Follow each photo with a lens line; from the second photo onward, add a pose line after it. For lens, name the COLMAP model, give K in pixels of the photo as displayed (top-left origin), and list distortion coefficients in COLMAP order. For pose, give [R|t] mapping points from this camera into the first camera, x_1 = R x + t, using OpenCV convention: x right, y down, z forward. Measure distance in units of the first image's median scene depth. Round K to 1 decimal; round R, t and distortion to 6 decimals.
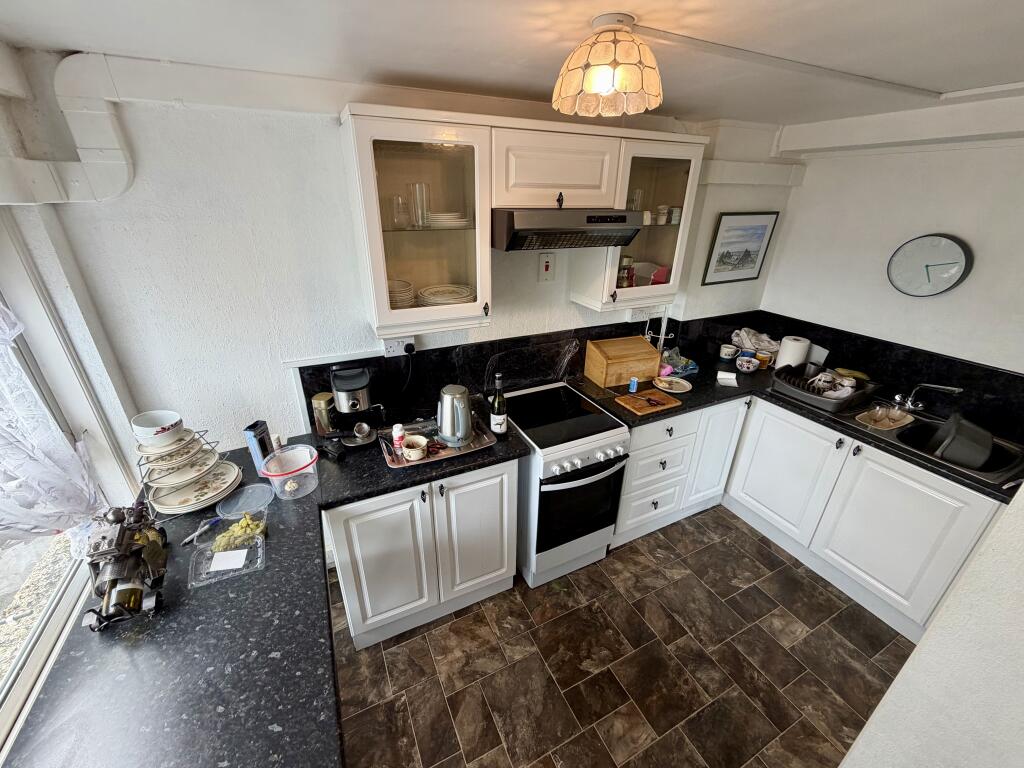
lens RADIAL K [[409.0, 0, 507.9], [0, 409.0, 381.0], [0, 0, 1]] dist [-0.000198, 0.000047]
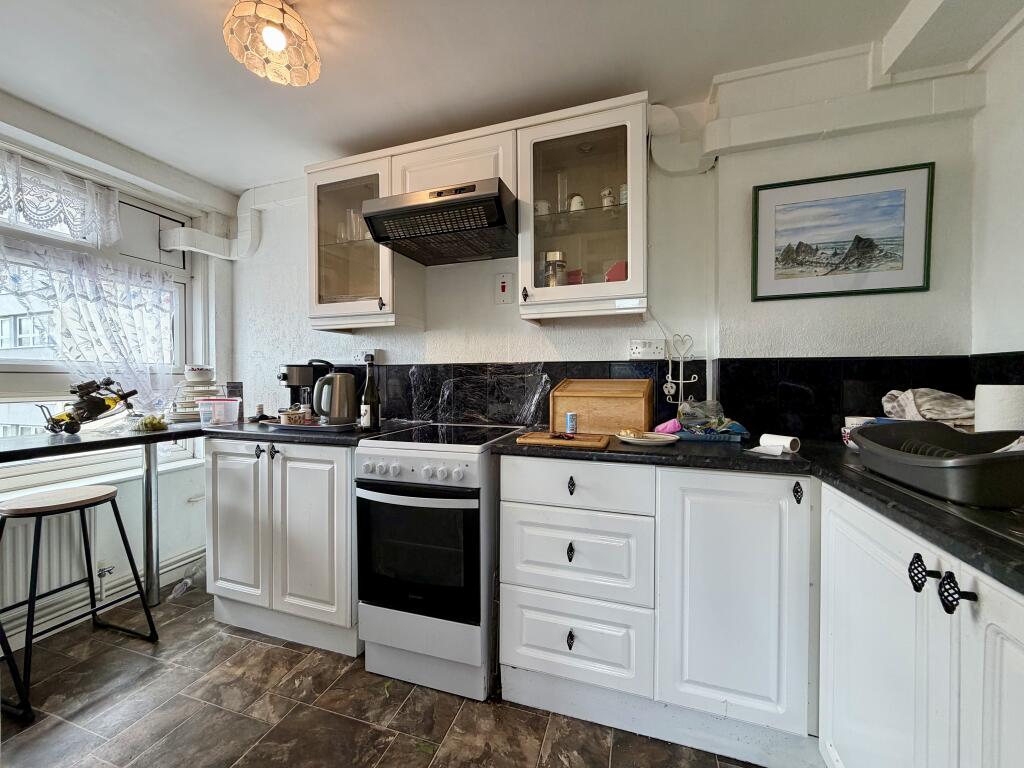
lens RADIAL K [[409.0, 0, 508.2], [0, 409.0, 381.4], [0, 0, 1]] dist [-0.000198, 0.000047]
pose [[0.717472, -0.006284, -0.696559, 0.778222], [-0.278007, 0.914288, -0.294602, 0.193913], [0.638706, 0.405017, 0.654229, 0.505996]]
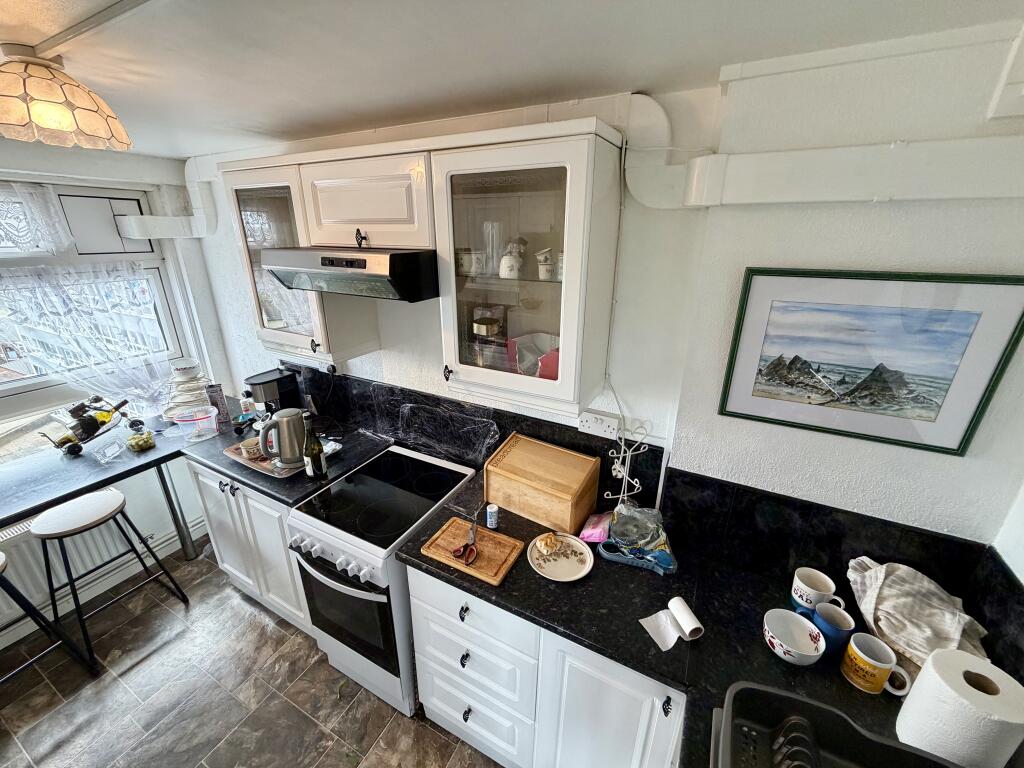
lens RADIAL K [[409.0, 0, 508.9], [0, 409.0, 382.2], [0, 0, 1]] dist [-0.000198, 0.000047]
pose [[0.593346, 0.271797, -0.757672, 0.830145], [-0.331270, 0.940315, 0.077893, -0.273489], [0.733622, 0.204777, 0.647971, 0.614584]]
